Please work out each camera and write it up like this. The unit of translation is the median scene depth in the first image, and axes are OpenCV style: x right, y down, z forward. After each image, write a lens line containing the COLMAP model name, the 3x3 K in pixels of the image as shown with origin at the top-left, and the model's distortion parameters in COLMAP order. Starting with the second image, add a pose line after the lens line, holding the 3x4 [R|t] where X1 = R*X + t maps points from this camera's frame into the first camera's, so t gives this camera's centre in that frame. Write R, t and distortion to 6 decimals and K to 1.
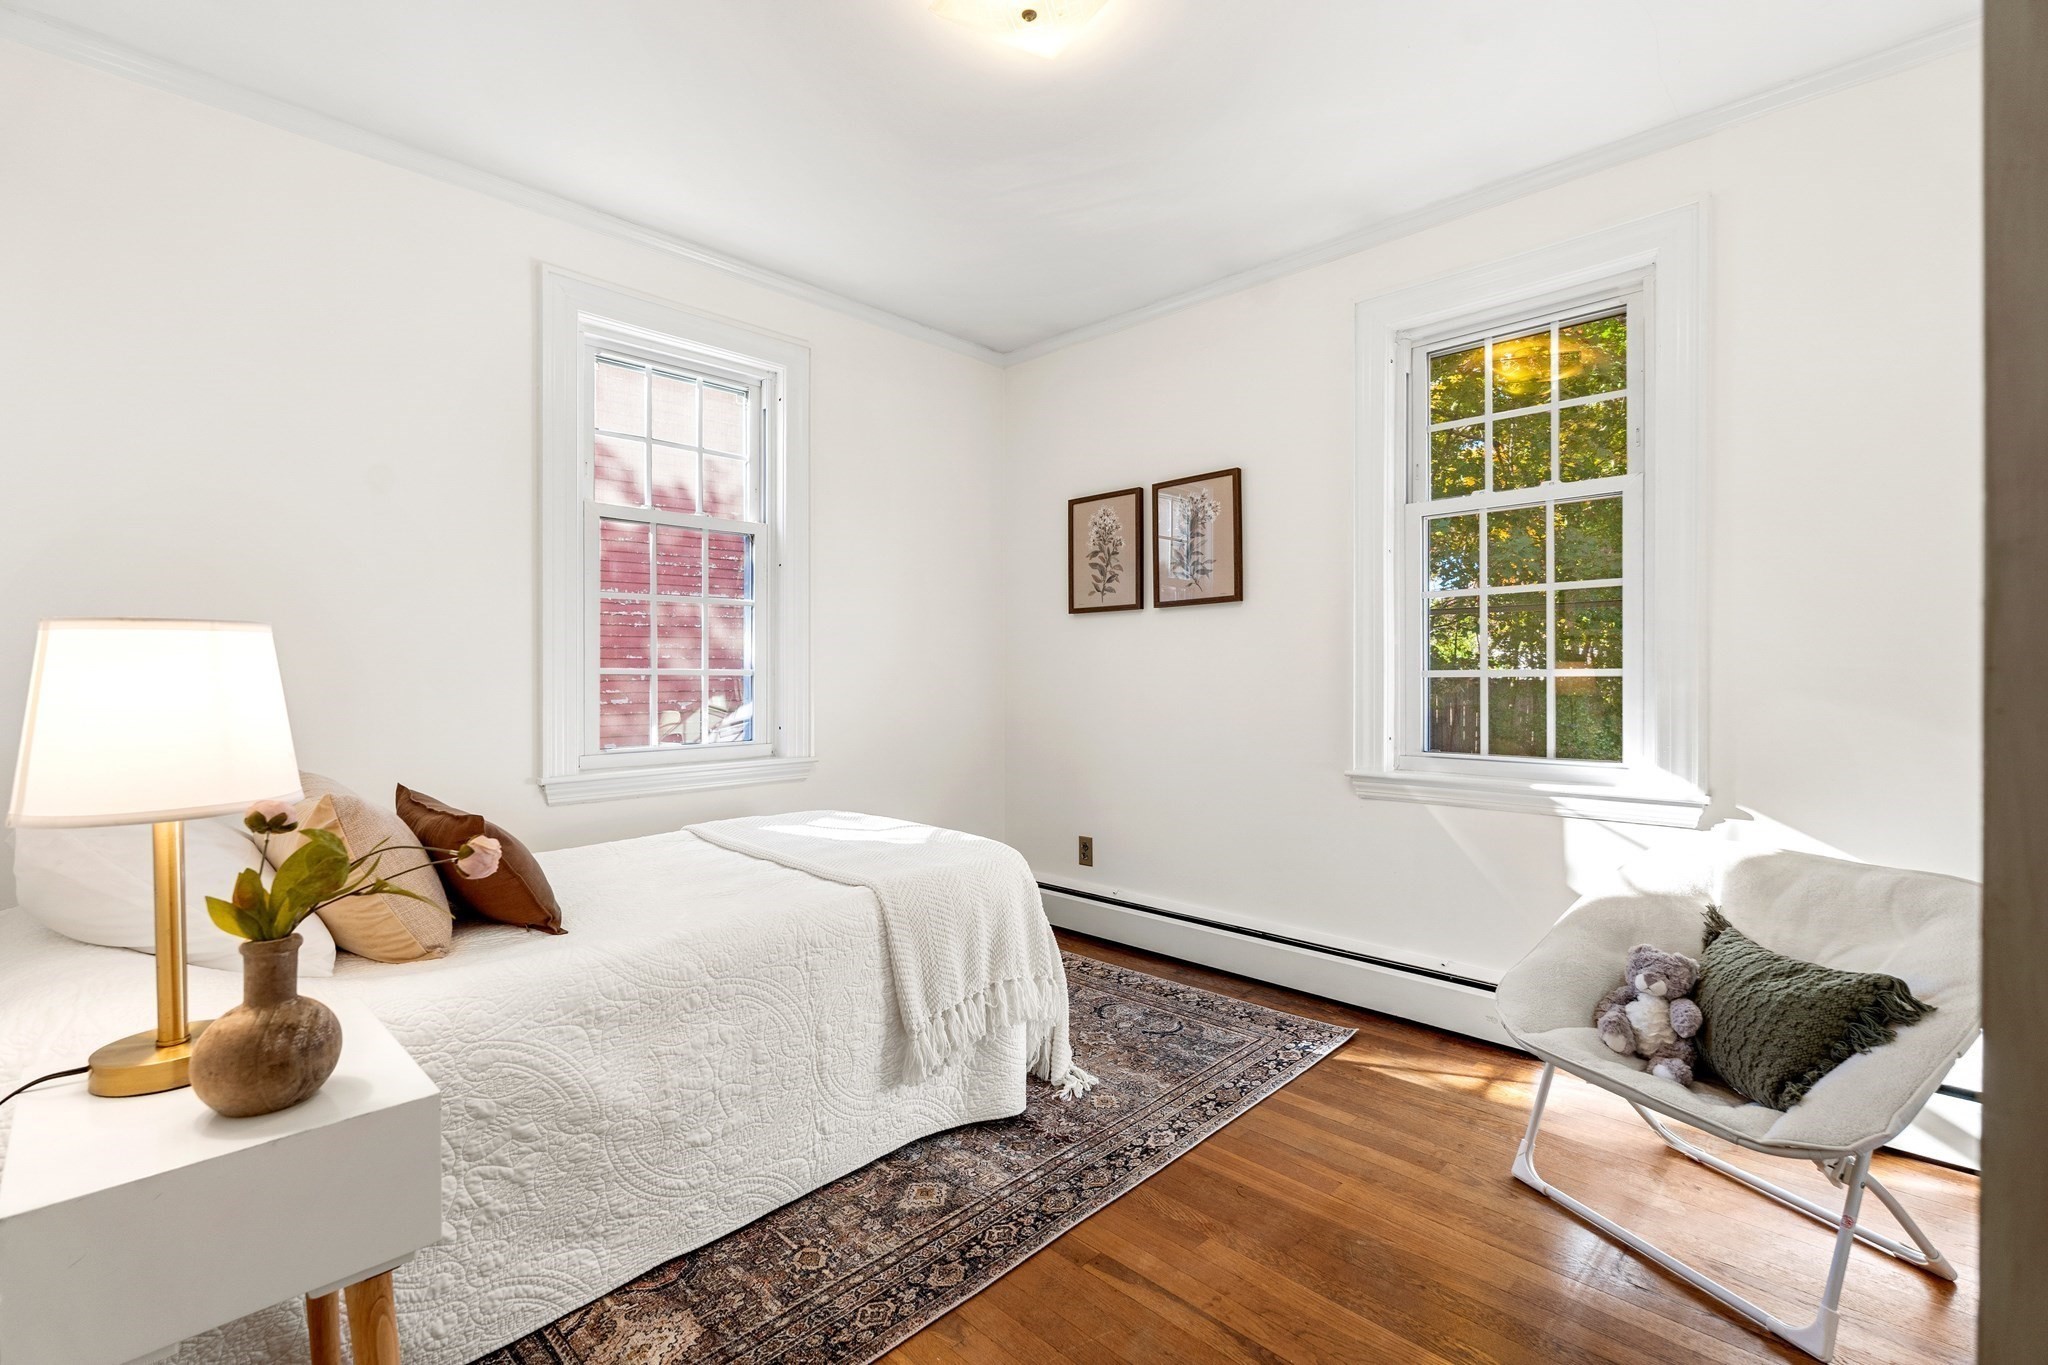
lens RADIAL K [[904.3, 0, 1031.7], [0, 904.3, 687.8], [0, 0, 1]] dist [-0.000915, -0.000145]
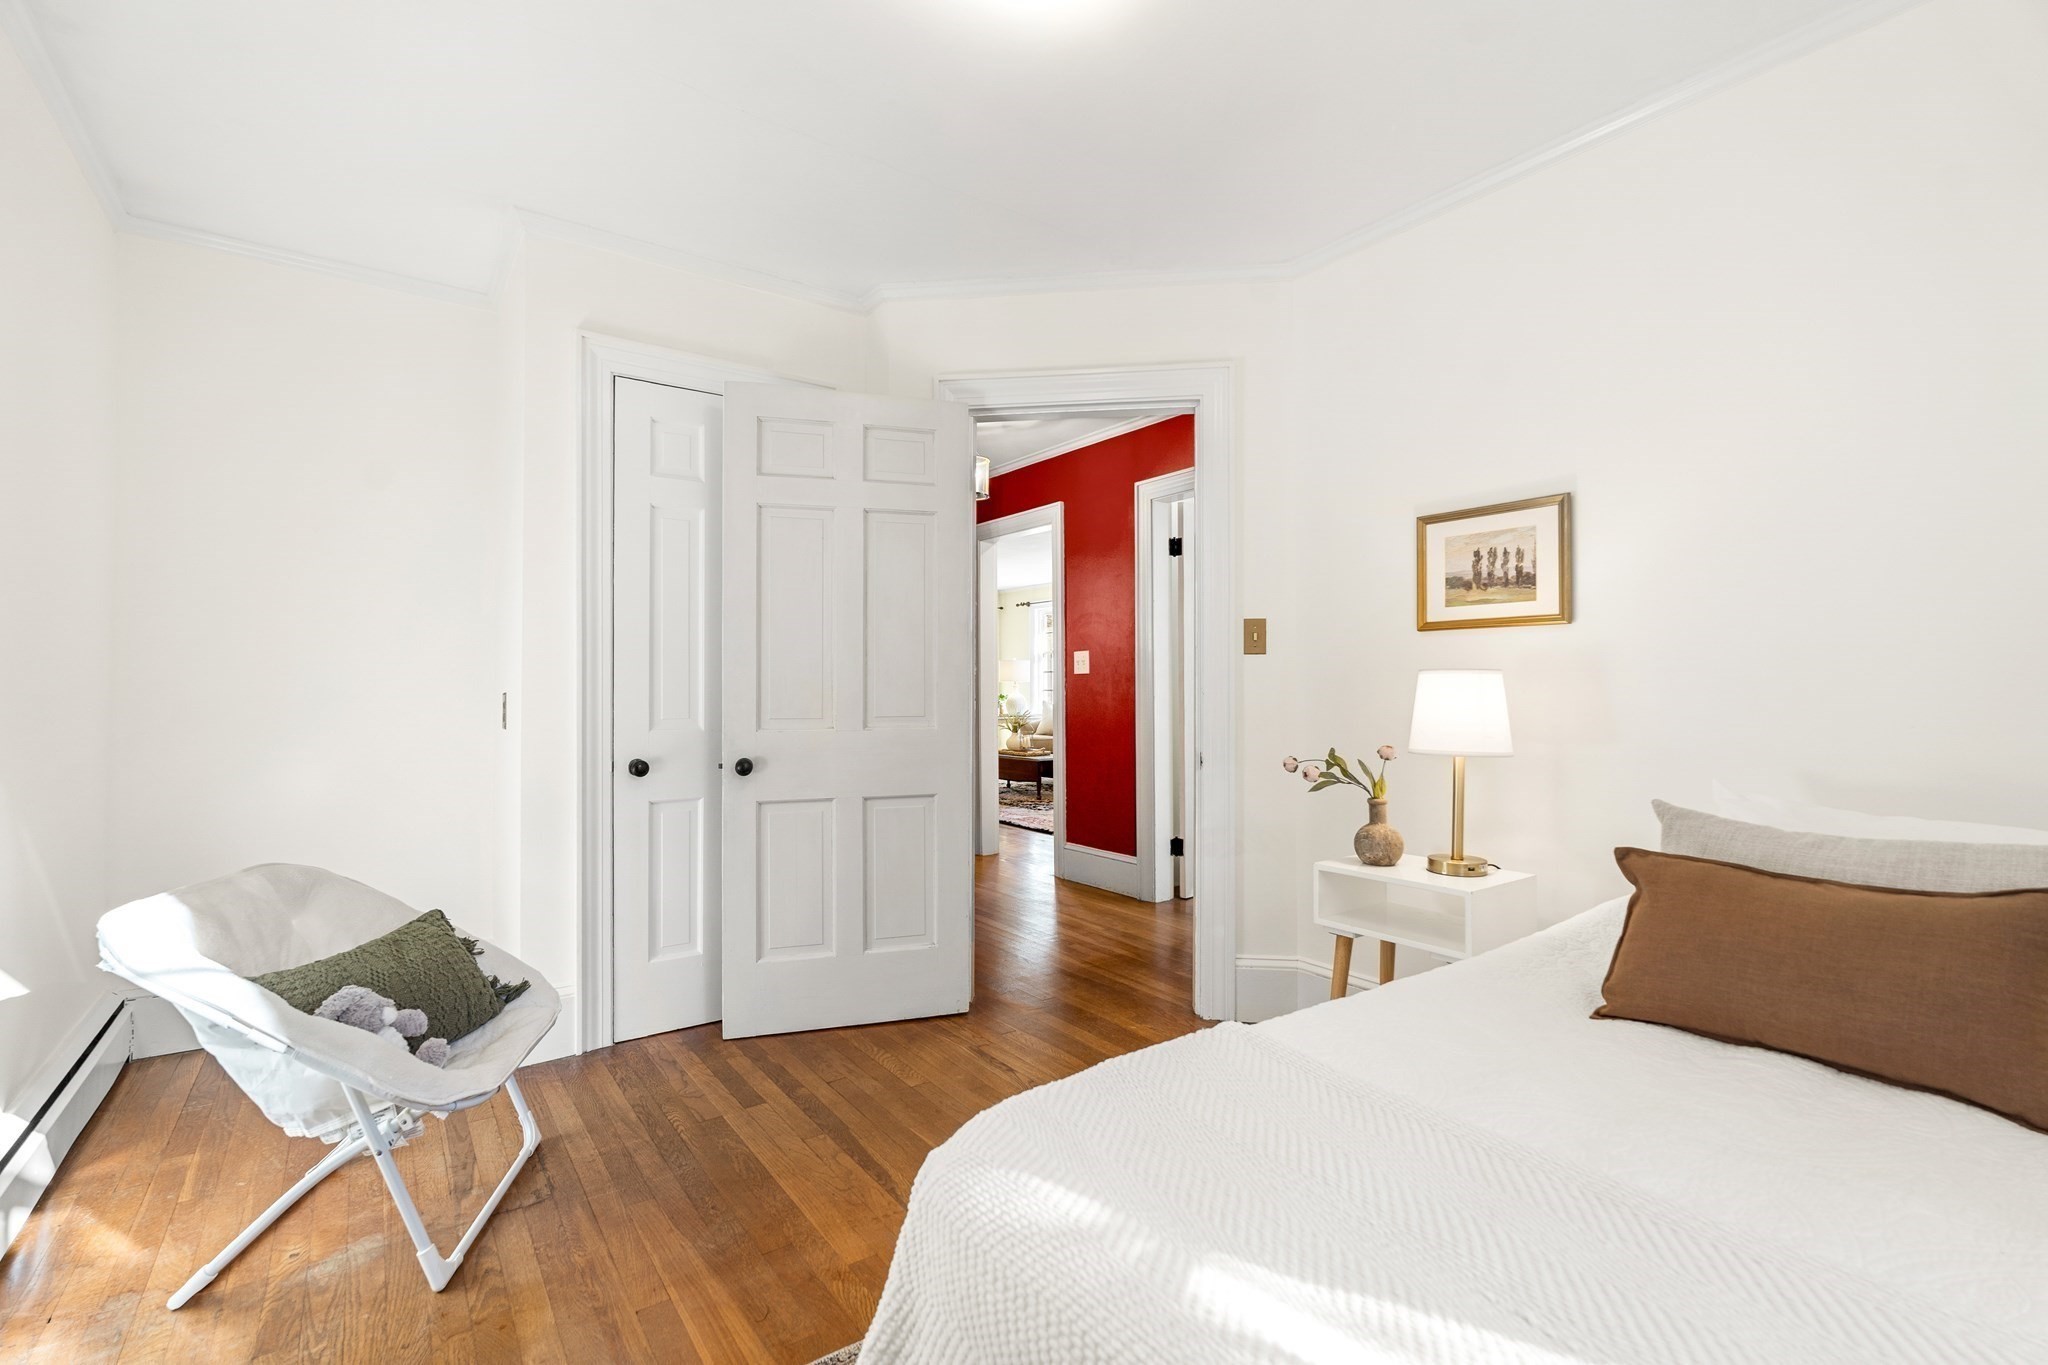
lens RADIAL K [[904.3, 0, 1031.7], [0, 904.3, 687.8], [0, 0, 1]] dist [-0.000915, -0.000145]
pose [[-0.989498, 0.001033, 0.144543, -0.136940], [0.002089, 0.999972, 0.007154, -0.023914], [-0.144531, 0.007381, -0.989473, 1.830562]]
